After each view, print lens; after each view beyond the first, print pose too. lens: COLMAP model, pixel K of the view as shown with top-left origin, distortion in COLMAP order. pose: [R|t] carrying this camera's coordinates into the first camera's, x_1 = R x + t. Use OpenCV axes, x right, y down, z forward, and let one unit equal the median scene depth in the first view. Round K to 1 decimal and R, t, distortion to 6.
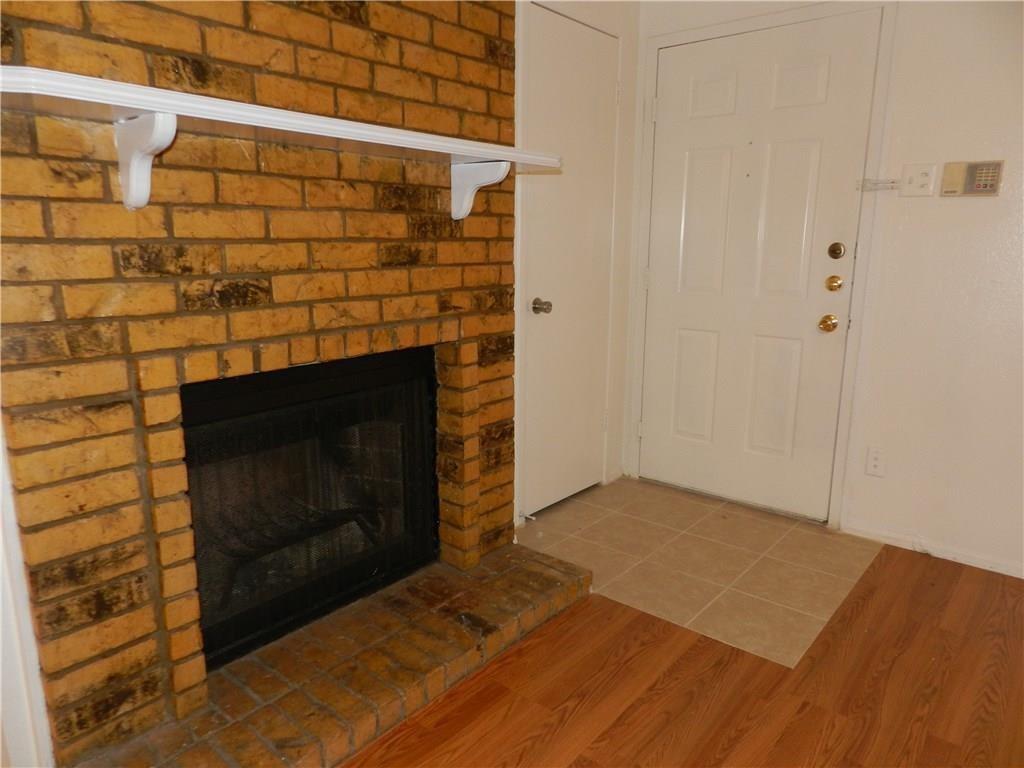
lens RADIAL K [[693.5, 0, 512.2], [0, 693.5, 385.5], [0, 0, 1]] dist [0.017363, -0.003768]
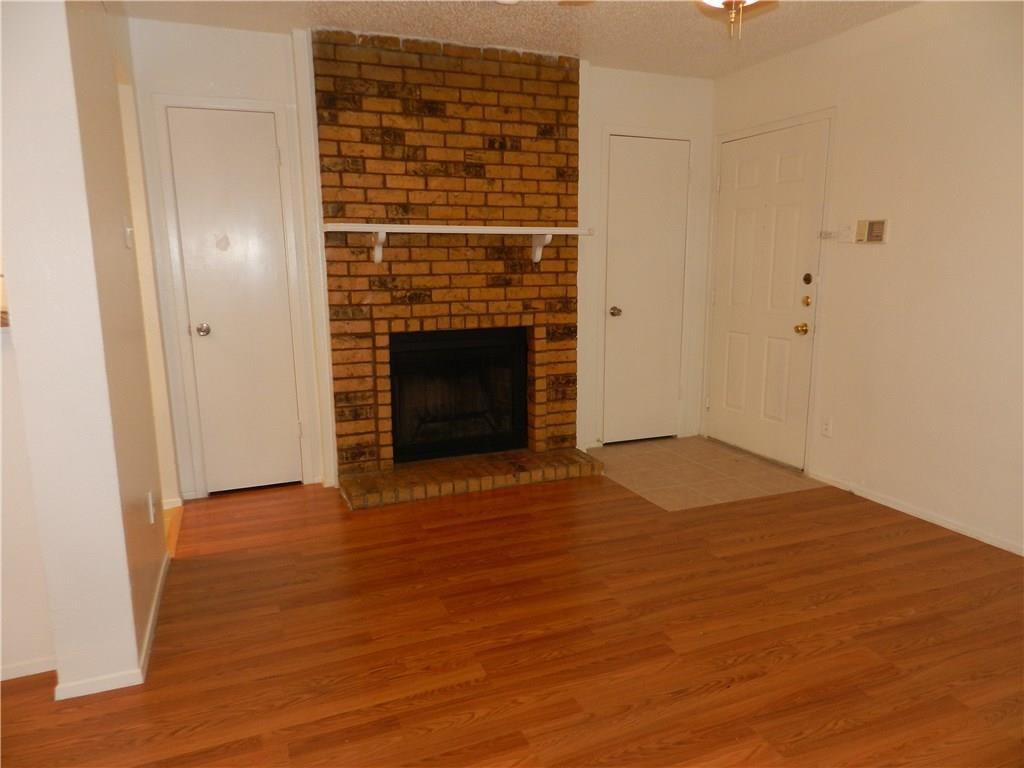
lens RADIAL K [[693.5, 0, 512.2], [0, 693.5, 385.5], [0, 0, 1]] dist [0.017363, -0.003768]
pose [[0.882022, 0.076145, -0.465015, 0.922093], [-0.089758, 0.995938, -0.007167, 0.142124], [0.462580, 0.048060, 0.885274, -0.848201]]
